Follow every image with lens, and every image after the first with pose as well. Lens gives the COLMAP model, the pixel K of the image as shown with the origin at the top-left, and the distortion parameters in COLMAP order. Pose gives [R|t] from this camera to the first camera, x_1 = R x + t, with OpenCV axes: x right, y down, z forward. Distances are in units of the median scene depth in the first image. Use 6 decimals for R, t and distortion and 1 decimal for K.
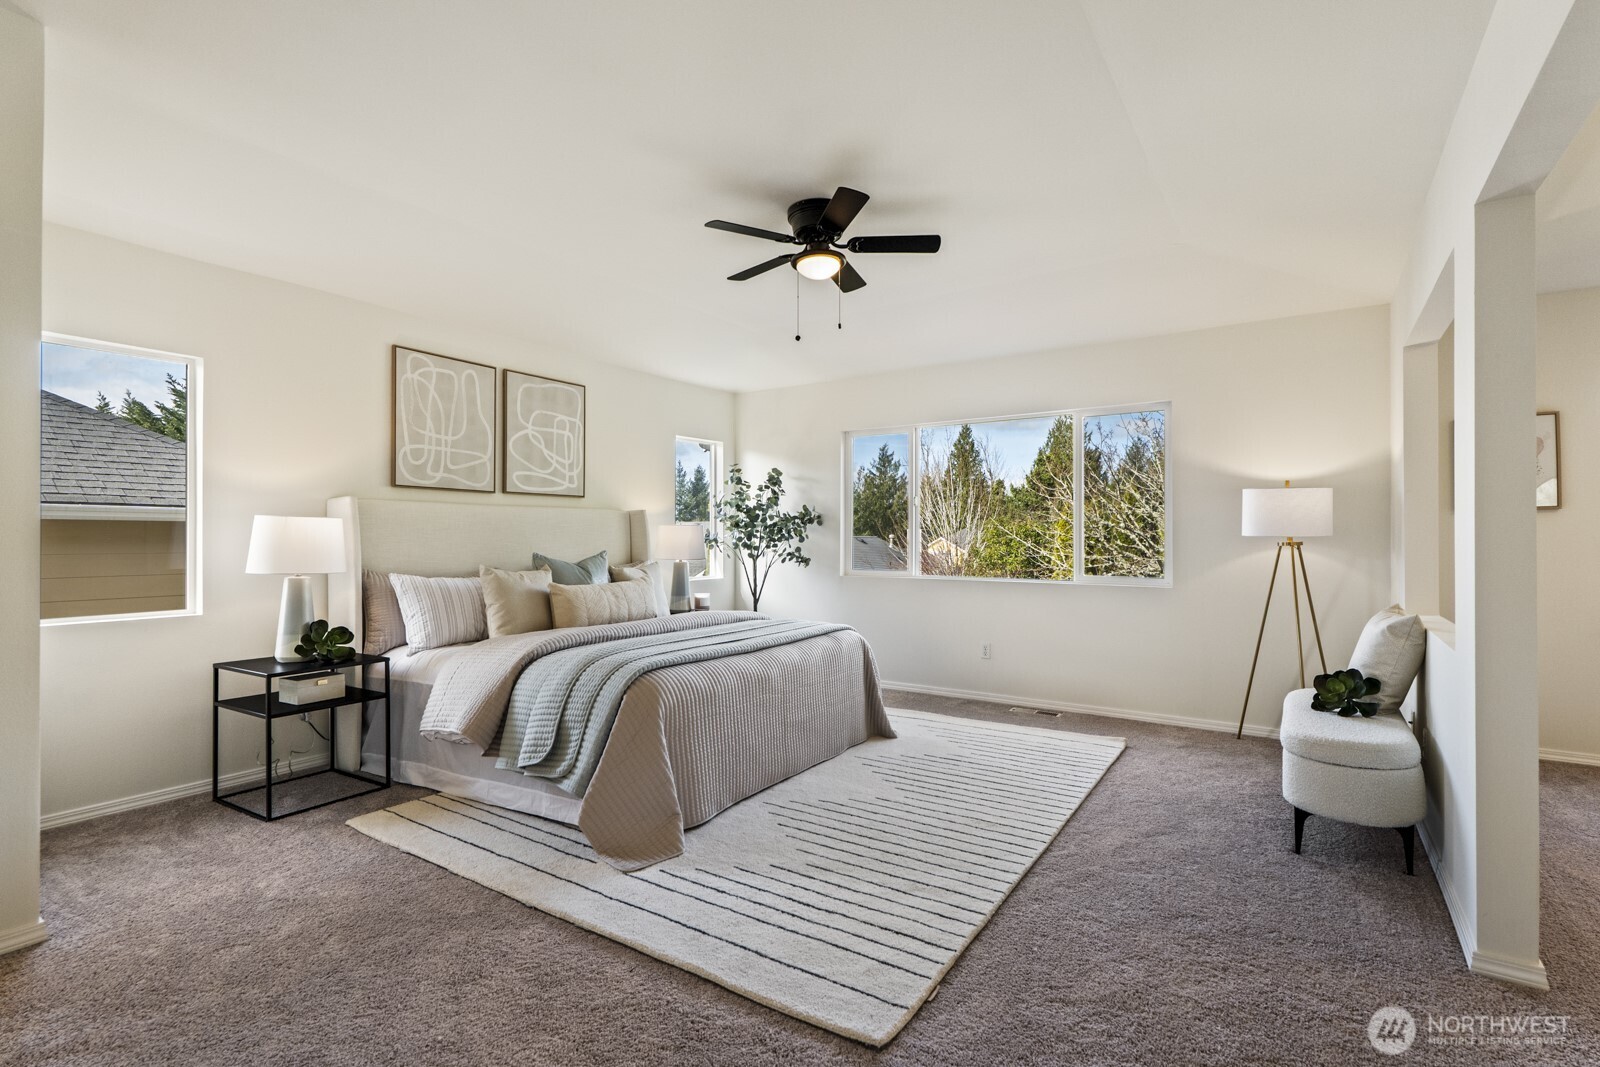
lens RADIAL K [[742.6, 0, 802.6], [0, 742.6, 536.6], [0, 0, 1]] dist [0.003324, -0.000239]
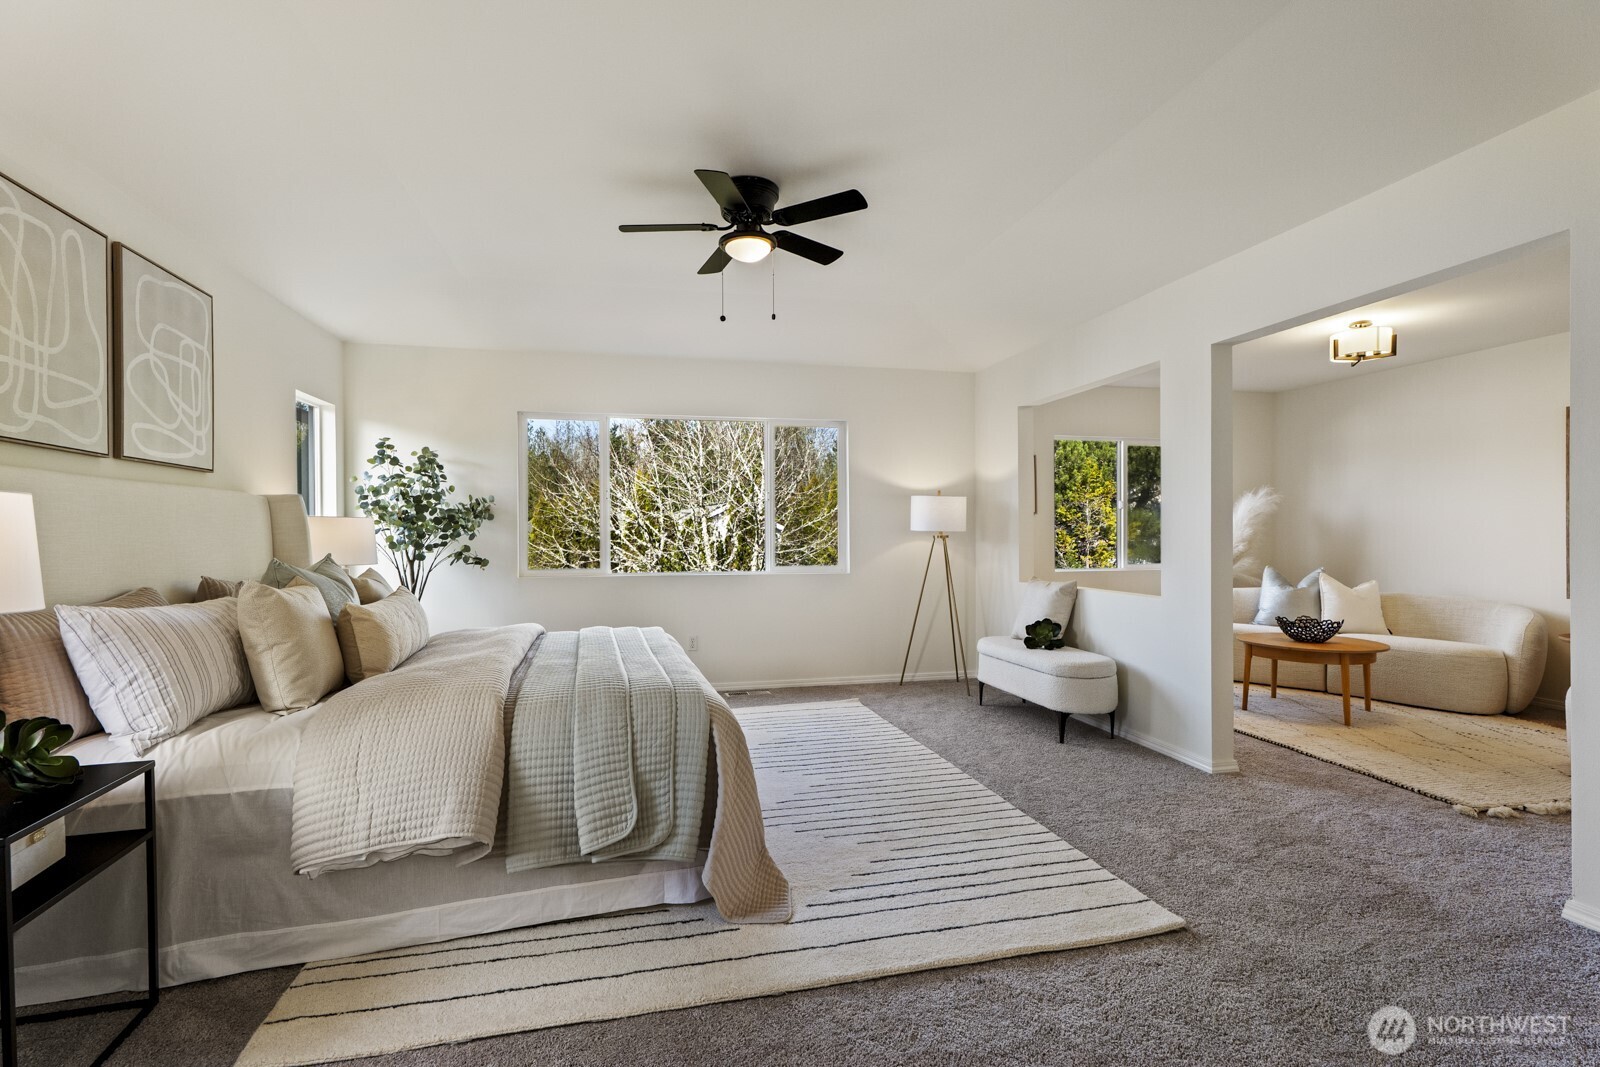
lens RADIAL K [[742.6, 0, 800.9], [0, 742.6, 539.5], [0, 0, 1]] dist [0.003324, -0.000239]
pose [[0.682233, -0.008577, 0.731084, -0.527235], [0.002472, 0.999953, 0.009425, 0.000433], [-0.731130, -0.004623, 0.682222, 0.249133]]
